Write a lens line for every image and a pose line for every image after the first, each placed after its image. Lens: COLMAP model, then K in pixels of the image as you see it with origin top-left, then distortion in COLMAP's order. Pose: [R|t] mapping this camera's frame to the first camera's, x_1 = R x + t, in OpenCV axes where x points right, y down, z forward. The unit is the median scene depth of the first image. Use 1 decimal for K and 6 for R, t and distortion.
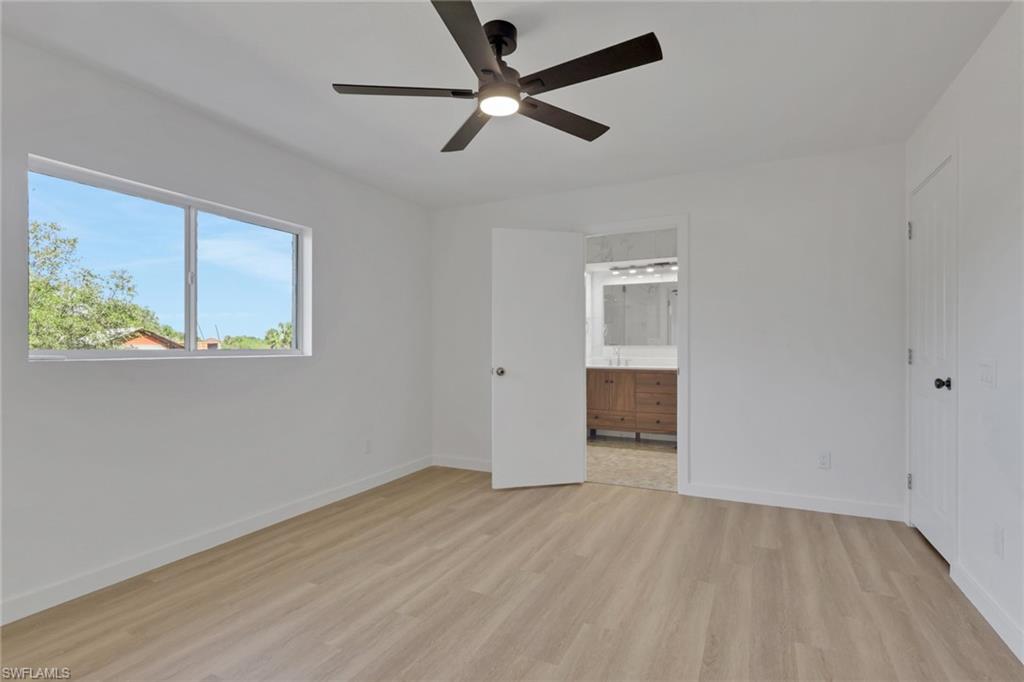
lens RADIAL K [[528.2, 0, 512.0], [0, 528.2, 341.0], [0, 0, 1]] dist [-0.002012, -0.000570]
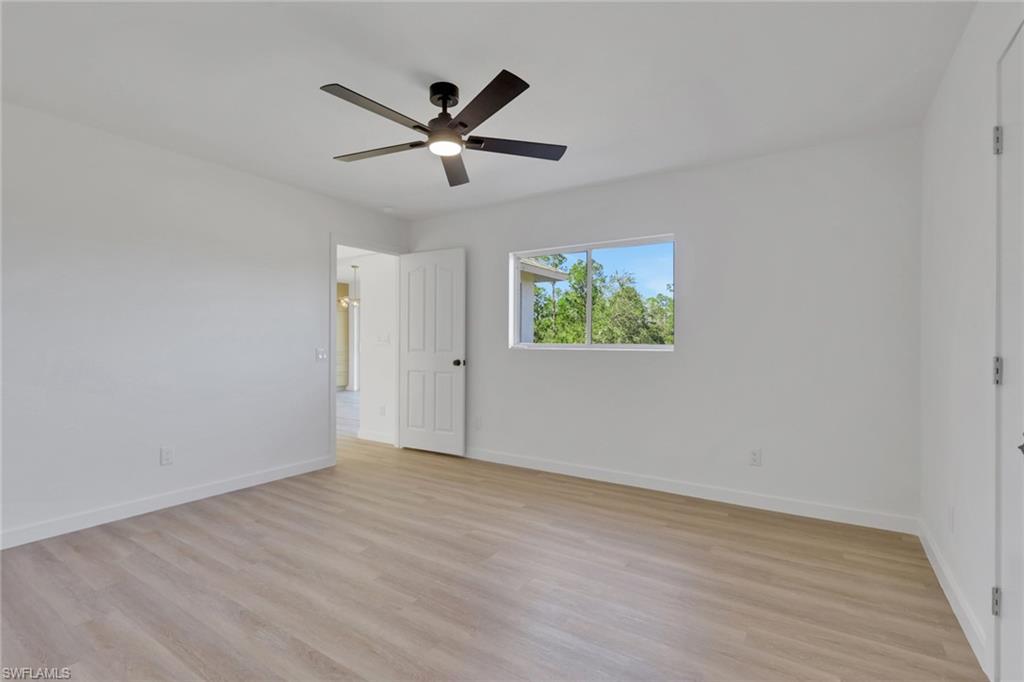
lens RADIAL K [[484.9, 0, 515.8], [0, 484.9, 348.4], [0, 0, 1]] dist [-0.002685, -0.000493]
pose [[-0.157719, 0.017165, -0.987335, 0.877640], [0.005774, 0.999848, 0.016460, -0.001776], [0.987467, -0.003105, -0.157794, 1.097697]]
